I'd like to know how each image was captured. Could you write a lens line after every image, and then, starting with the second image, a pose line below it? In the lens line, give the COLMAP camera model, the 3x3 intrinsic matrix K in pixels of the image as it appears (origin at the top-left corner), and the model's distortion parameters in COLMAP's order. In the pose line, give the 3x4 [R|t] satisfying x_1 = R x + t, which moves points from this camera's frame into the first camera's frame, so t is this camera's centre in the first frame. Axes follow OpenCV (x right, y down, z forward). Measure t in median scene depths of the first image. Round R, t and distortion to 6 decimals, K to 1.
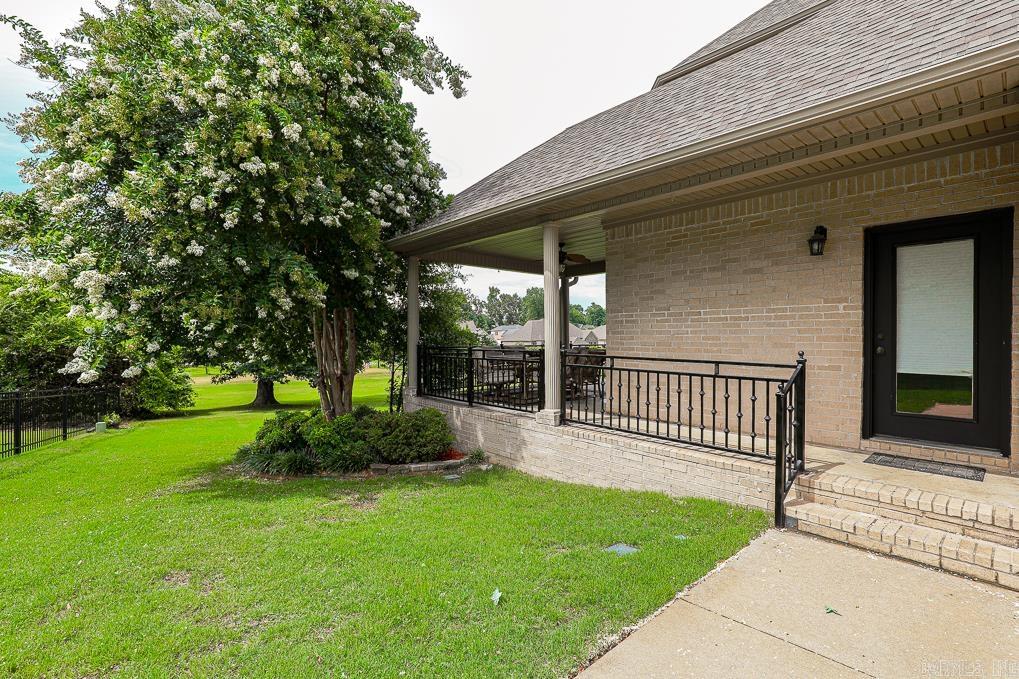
lens RADIAL K [[471.7, 0, 509.5], [0, 471.7, 339.5], [0, 0, 1]] dist [0.001607, 0.000182]
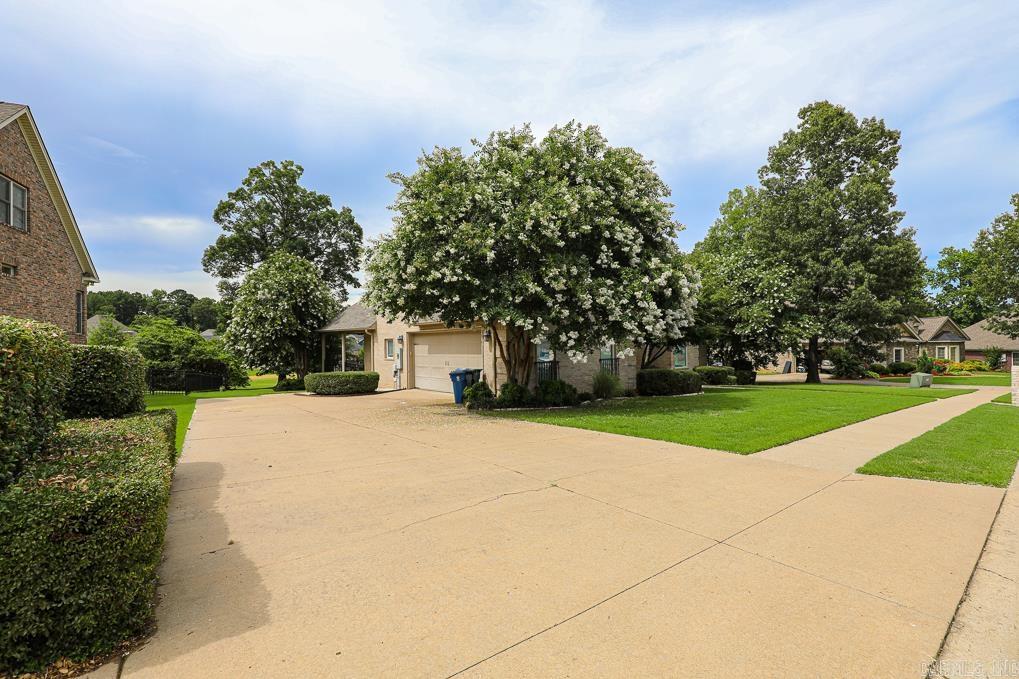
lens RADIAL K [[486.2, 0, 509.5], [0, 486.2, 339.5], [0, 0, 1]] dist [-0.030939, 0.000269]
pose [[0.999020, -0.002956, -0.044164, 1.109772], [0.002647, 0.999972, -0.007045, -0.096151], [0.044183, 0.006921, 0.998999, -2.078985]]
